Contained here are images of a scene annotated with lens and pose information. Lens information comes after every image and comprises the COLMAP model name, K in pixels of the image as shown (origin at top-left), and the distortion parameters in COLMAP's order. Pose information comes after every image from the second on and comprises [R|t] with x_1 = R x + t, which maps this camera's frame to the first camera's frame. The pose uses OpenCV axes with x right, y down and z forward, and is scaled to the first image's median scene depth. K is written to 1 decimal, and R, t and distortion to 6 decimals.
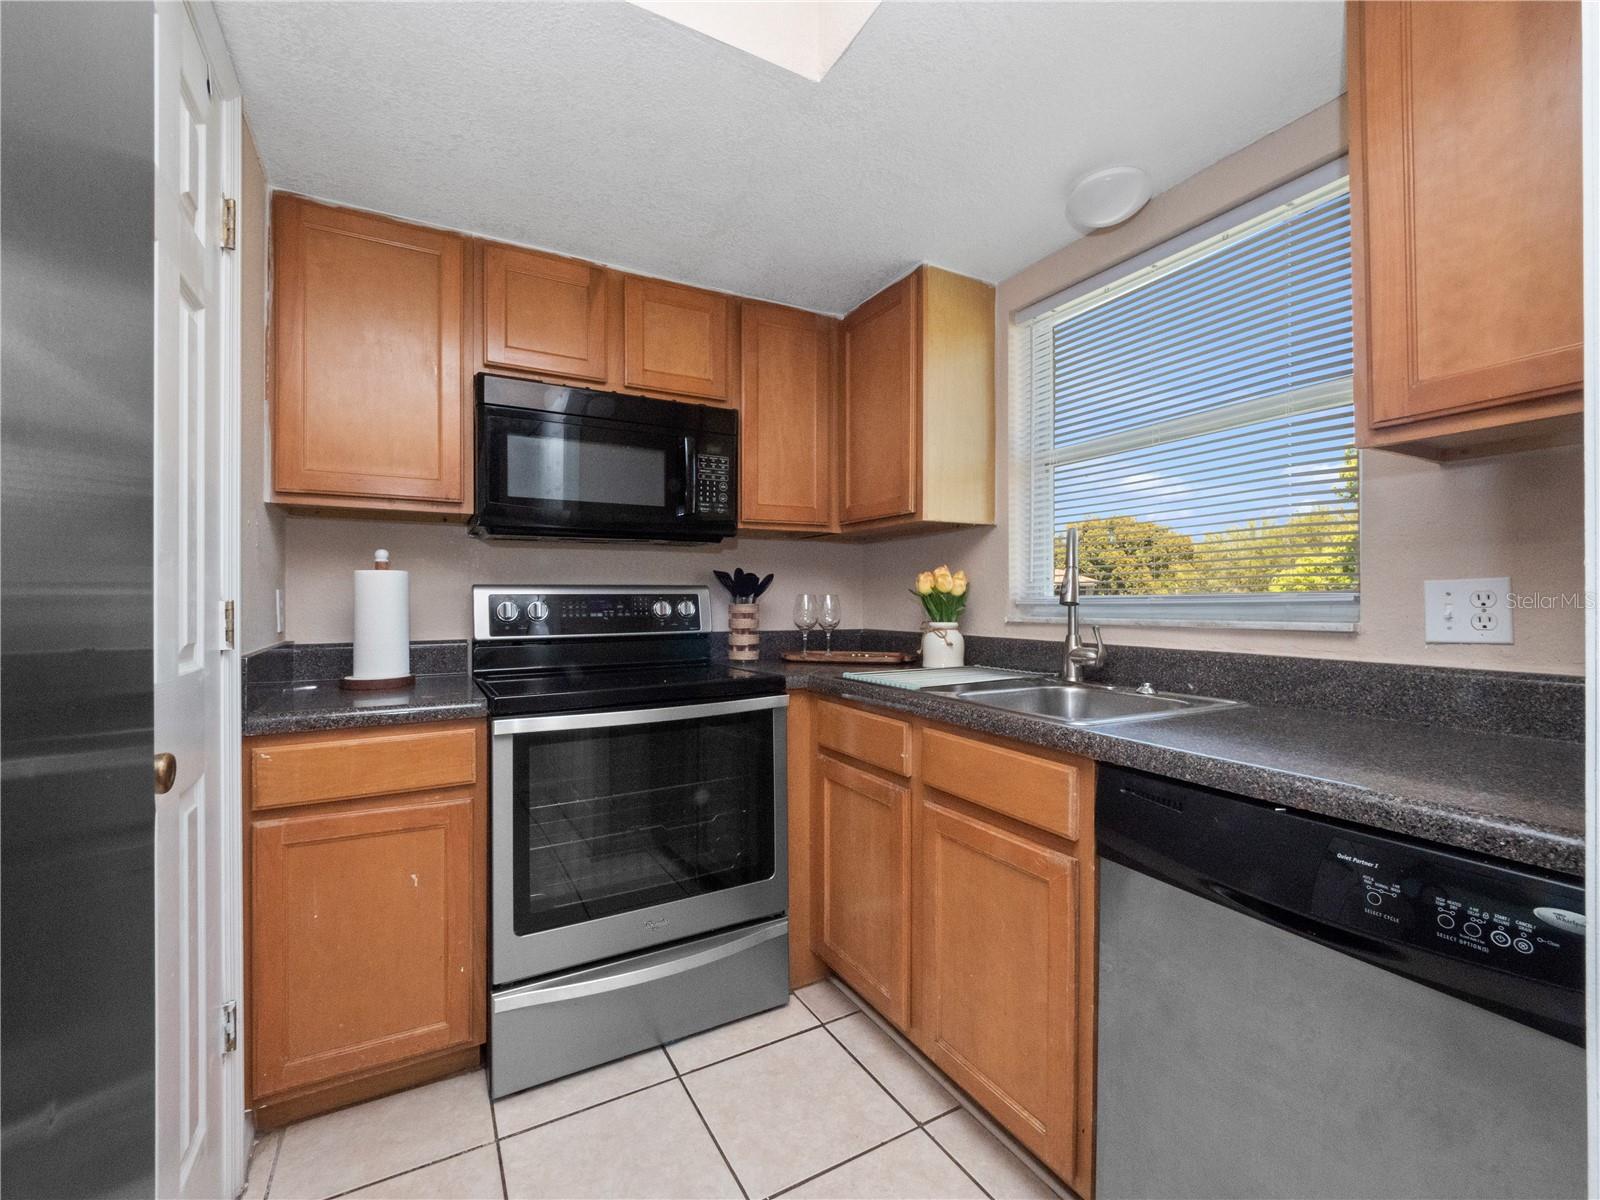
lens RADIAL K [[695.2, 0, 784.4], [0, 695.2, 585.9], [0, 0, 1]] dist [-0.003386, -0.002196]
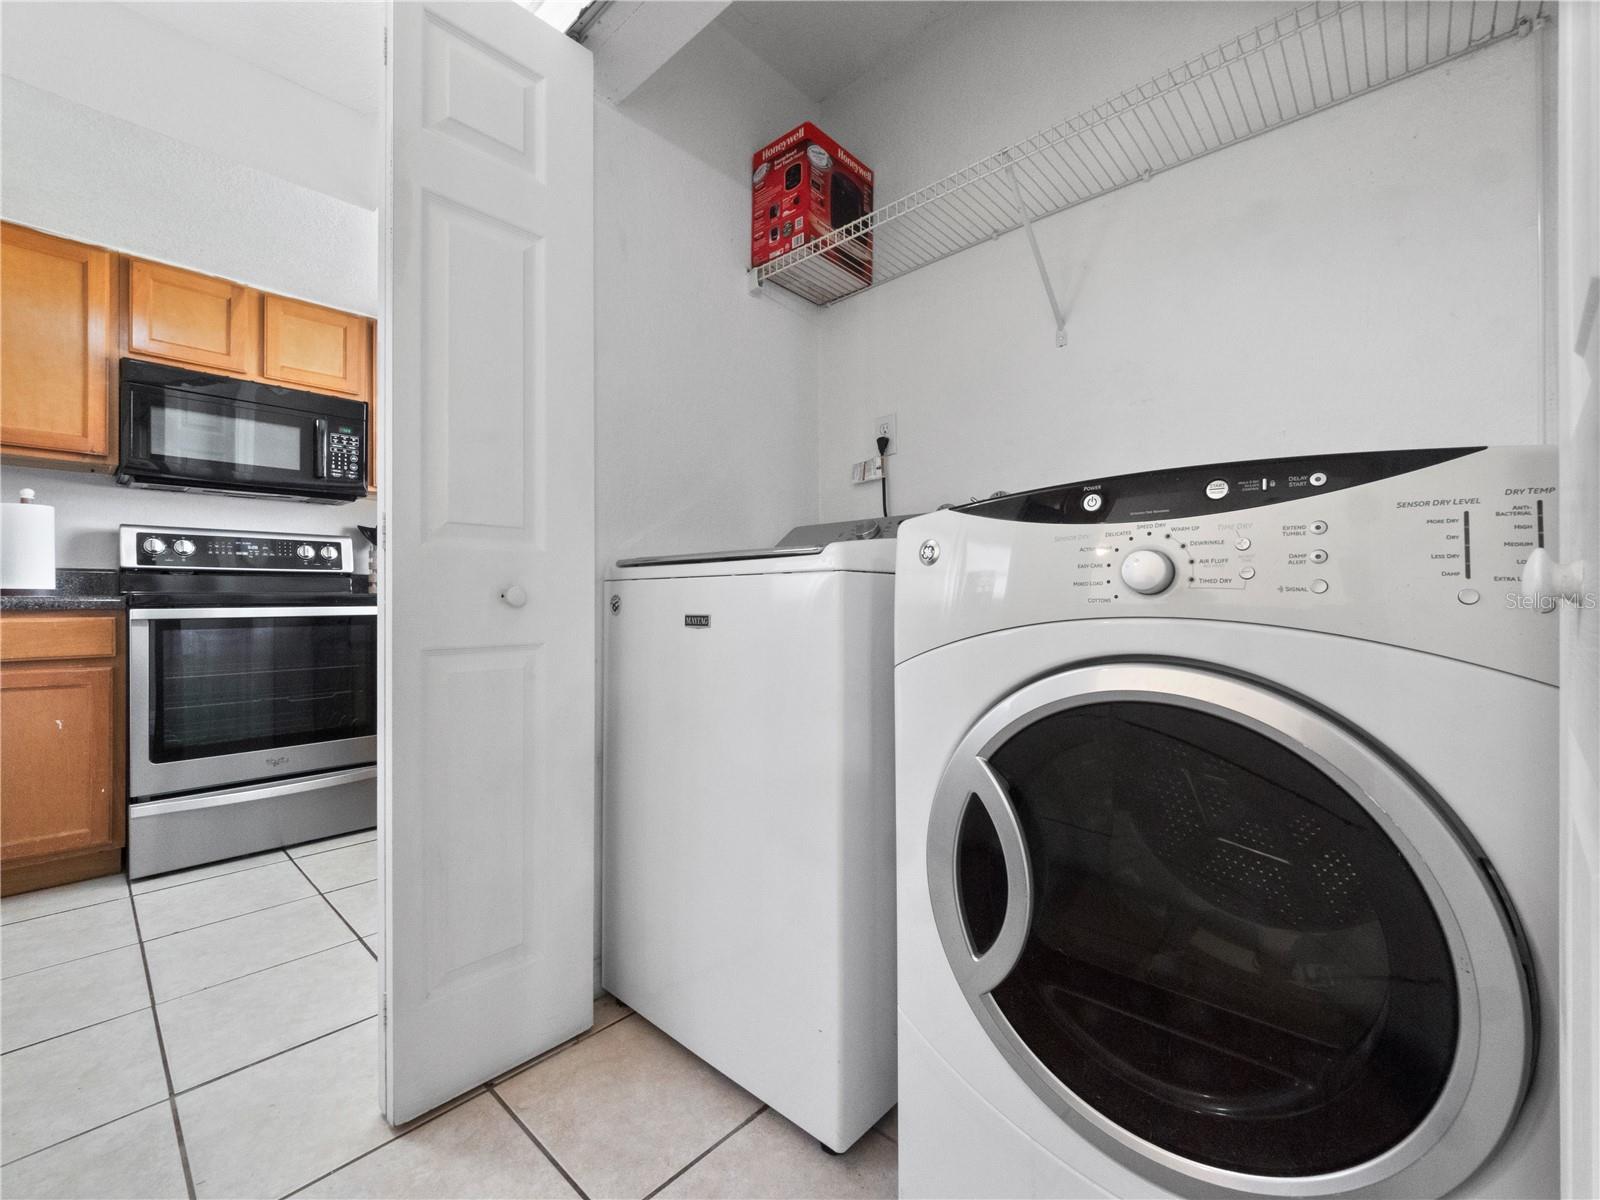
lens RADIAL K [[695.2, 0, 803.8], [0, 695.2, 597.7], [0, 0, 1]] dist [-0.003386, -0.002196]
pose [[0.949649, -0.004796, 0.313280, 0.336517], [0.007094, 0.999956, -0.006195, 0.149180], [-0.313236, 0.008106, 0.949641, -0.580201]]
